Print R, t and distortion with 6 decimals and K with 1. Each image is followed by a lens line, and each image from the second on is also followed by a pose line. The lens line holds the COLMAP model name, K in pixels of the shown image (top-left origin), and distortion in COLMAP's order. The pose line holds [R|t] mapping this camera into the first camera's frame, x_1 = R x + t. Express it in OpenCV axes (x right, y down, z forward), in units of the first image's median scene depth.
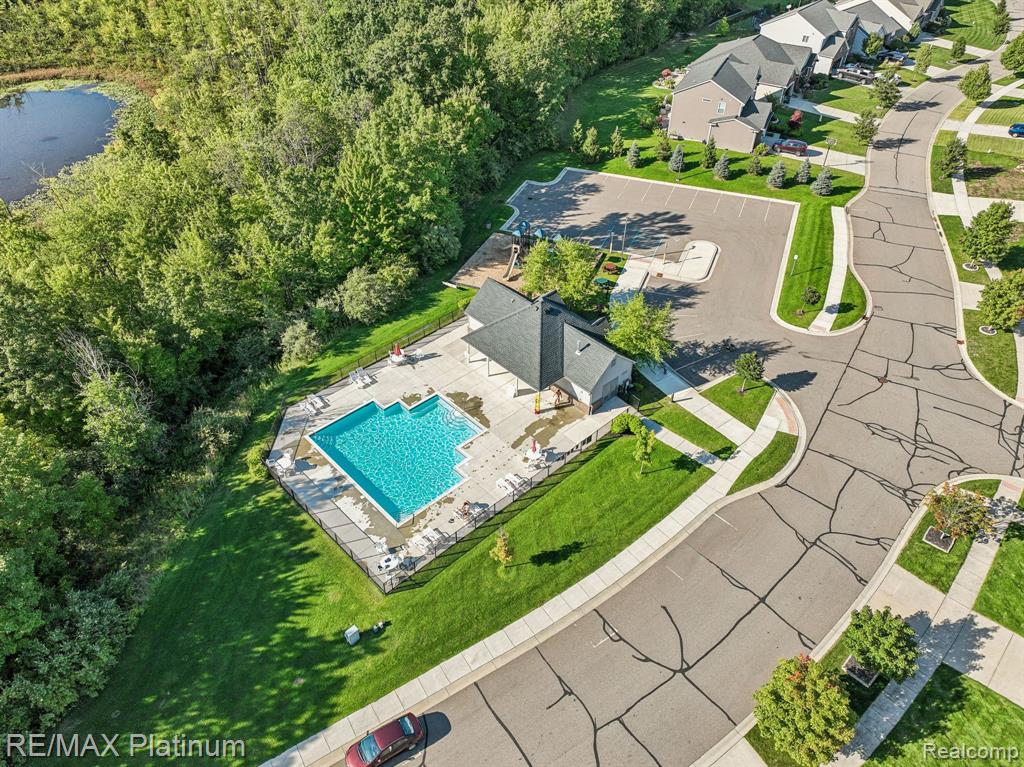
lens RADIAL K [[716.6, 0, 512.0], [0, 716.6, 383.5], [0, 0, 1]] dist [0.002422, -0.000611]
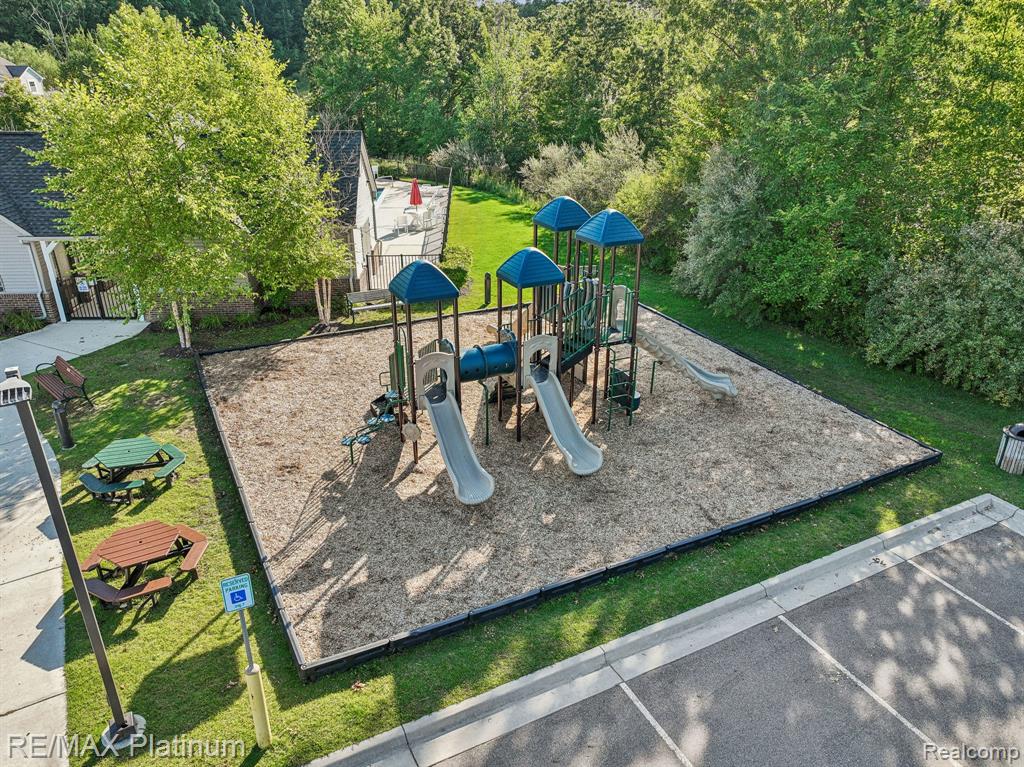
lens RADIAL K [[716.6, 0, 512.0], [0, 716.6, 383.5], [0, 0, 1]] dist [0.002422, -0.000611]
pose [[-0.631719, 0.350783, -0.691290, 0.191846], [-0.483654, 0.518557, 0.705108, -0.345737], [0.605813, 0.779776, -0.157925, 1.114260]]
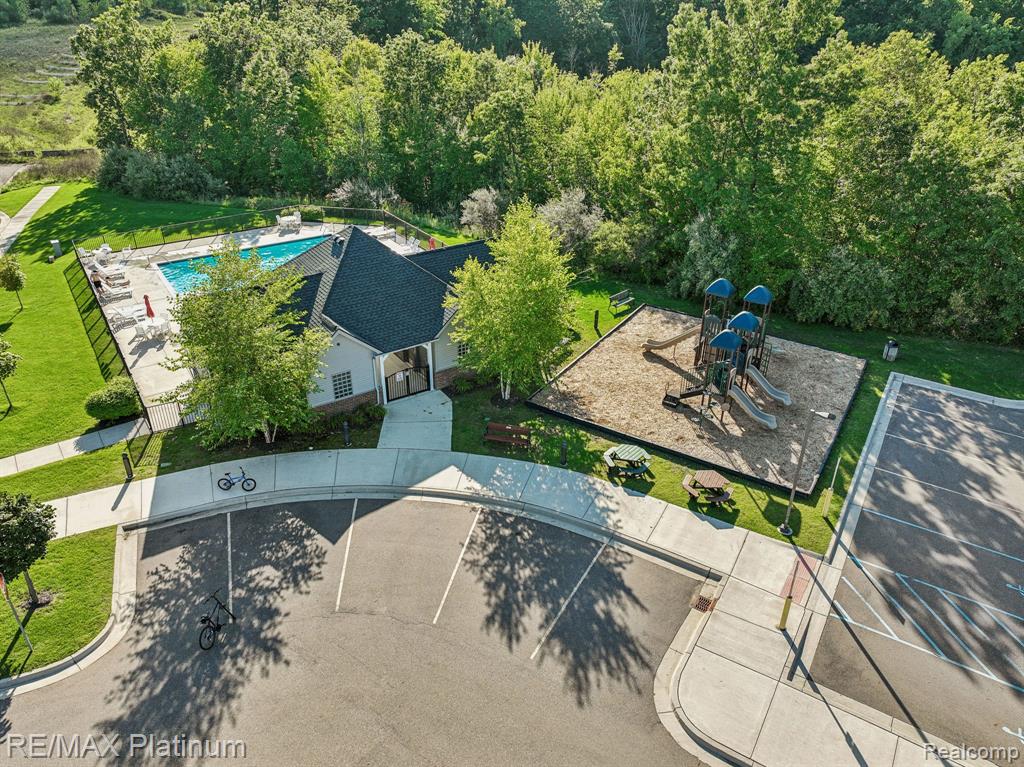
lens RADIAL K [[716.6, 0, 512.0], [0, 716.6, 383.5], [0, 0, 1]] dist [0.002422, -0.000611]
pose [[-0.148754, 0.509221, -0.847683, 0.453181], [-0.639667, 0.604170, 0.475188, -0.316160], [0.754121, 0.612921, 0.235859, 0.869876]]
